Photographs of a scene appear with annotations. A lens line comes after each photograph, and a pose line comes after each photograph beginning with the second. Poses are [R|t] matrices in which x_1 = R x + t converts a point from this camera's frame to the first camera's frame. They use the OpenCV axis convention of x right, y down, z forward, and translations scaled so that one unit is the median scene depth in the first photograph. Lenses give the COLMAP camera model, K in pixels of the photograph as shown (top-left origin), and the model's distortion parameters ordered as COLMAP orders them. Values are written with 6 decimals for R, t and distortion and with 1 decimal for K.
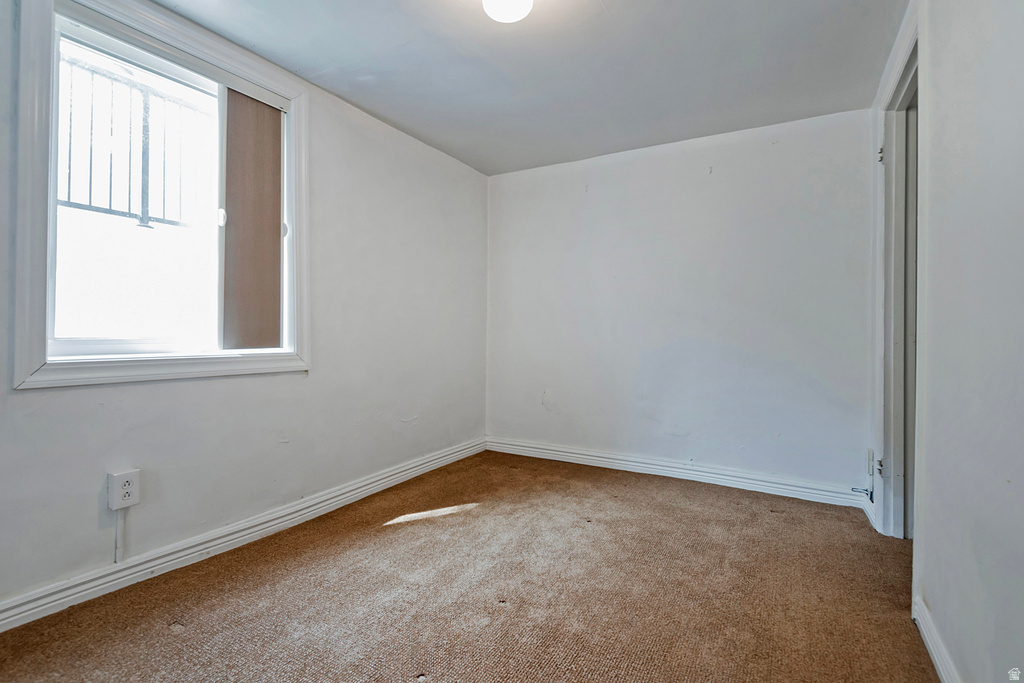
lens RADIAL K [[482.8, 0, 525.3], [0, 482.8, 352.3], [0, 0, 1]] dist [0.036669, -0.025119]
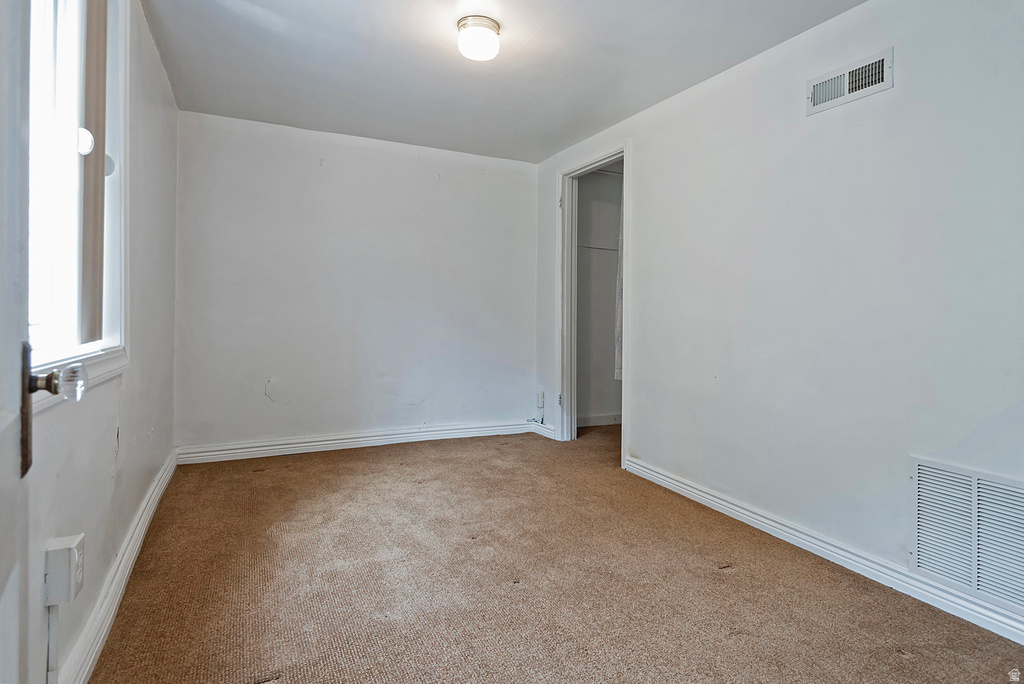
lens RADIAL K [[555.7, 0, 512.0], [0, 555.7, 342.0], [0, 0, 1]] dist [0.037031, -0.026387]
pose [[0.572148, -0.043333, 0.819005, -0.860921], [0.025358, 0.999060, 0.035145, -0.018872], [-0.819759, 0.000660, 0.572709, 0.094409]]
